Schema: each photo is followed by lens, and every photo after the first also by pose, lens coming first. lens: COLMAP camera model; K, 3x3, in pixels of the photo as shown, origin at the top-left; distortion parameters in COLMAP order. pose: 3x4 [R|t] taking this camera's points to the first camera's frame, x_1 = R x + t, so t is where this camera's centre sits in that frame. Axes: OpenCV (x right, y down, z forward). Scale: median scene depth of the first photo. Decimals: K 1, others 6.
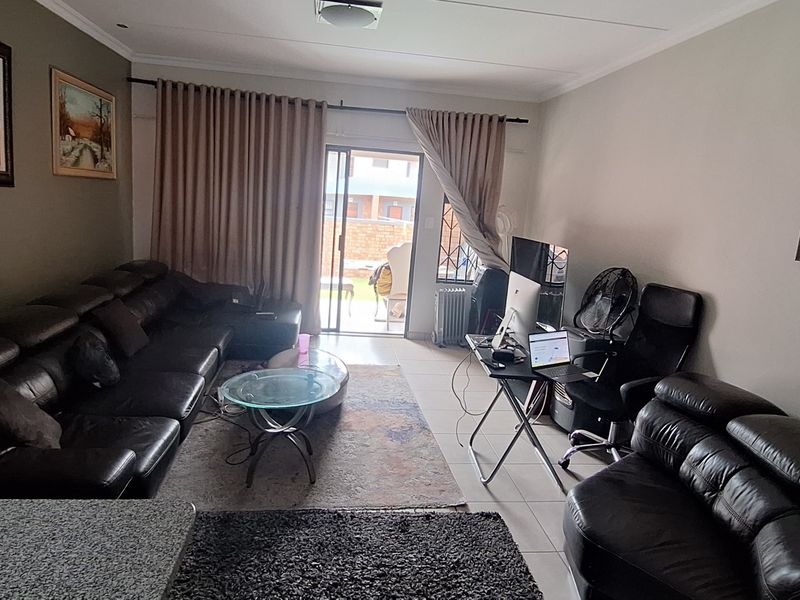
lens RADIAL K [[521.2, 0, 400.0], [0, 521.2, 300.0], [0, 0, 1]] dist [0.001061, 0.001462]
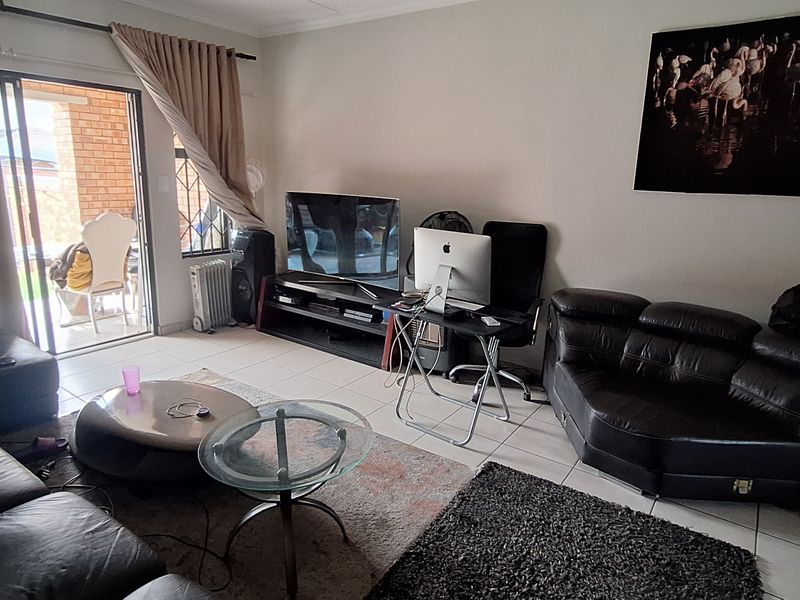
lens RADIAL K [[521.2, 0, 400.0], [0, 521.2, 300.0], [0, 0, 1]] dist [0.001061, 0.001462]
pose [[0.675908, -0.232304, 0.699417, -0.296586], [0.158890, 0.972637, 0.169502, -0.056515], [-0.719655, -0.003437, 0.694324, 0.211185]]
